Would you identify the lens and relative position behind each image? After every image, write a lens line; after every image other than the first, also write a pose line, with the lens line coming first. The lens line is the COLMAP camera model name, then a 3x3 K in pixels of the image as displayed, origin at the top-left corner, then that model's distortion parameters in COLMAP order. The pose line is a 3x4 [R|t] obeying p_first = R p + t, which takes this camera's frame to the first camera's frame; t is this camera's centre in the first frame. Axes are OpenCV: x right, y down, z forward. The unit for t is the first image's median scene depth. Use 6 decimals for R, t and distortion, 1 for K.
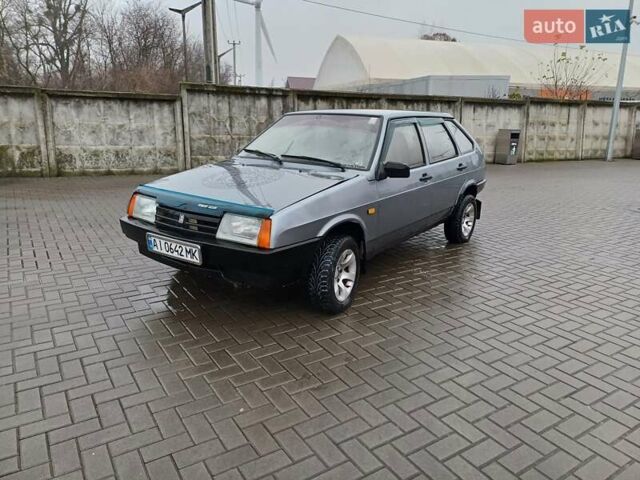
lens RADIAL K [[469.7, 0, 327.4], [0, 469.7, 224.0], [0, 0, 1]] dist [0.116099, -0.121044]
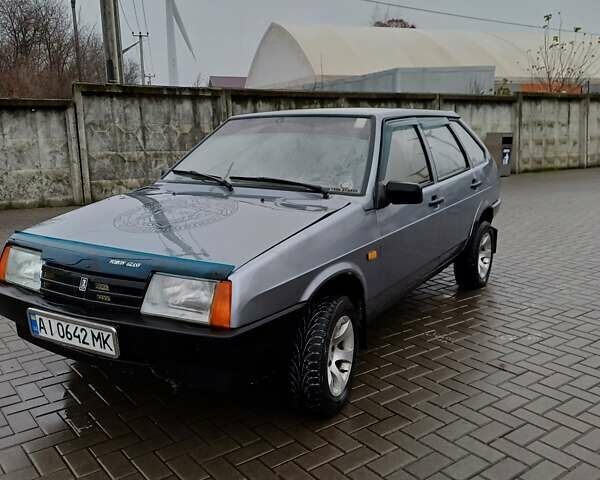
lens RADIAL K [[586.3, 0, 307.0], [0, 586.3, 241.1], [0, 0, 1]] dist [0.118344, -0.132616]
pose [[0.996725, -0.044140, 0.067752, -0.037632], [0.045972, 0.998612, -0.025718, -0.020912], [-0.066523, 0.028749, 0.997371, 0.113992]]
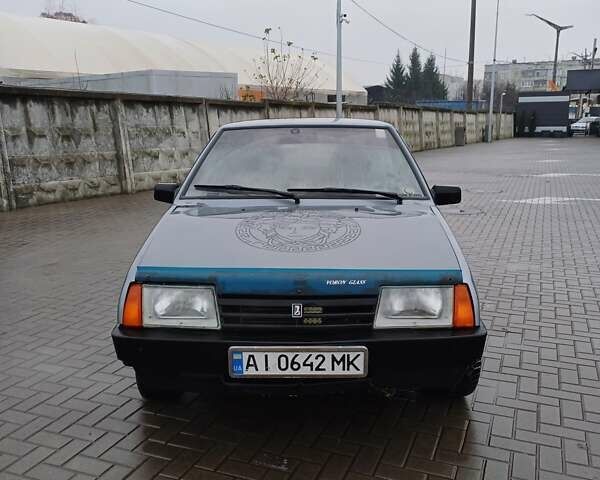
lens RADIAL K [[586.3, 0, 307.0], [0, 586.3, 241.1], [0, 0, 1]] dist [0.118344, -0.132616]
pose [[0.823640, -0.139215, 0.549760, -0.423054], [0.150470, 0.988303, 0.024836, -0.069658], [-0.546787, 0.062267, 0.834953, 0.221473]]
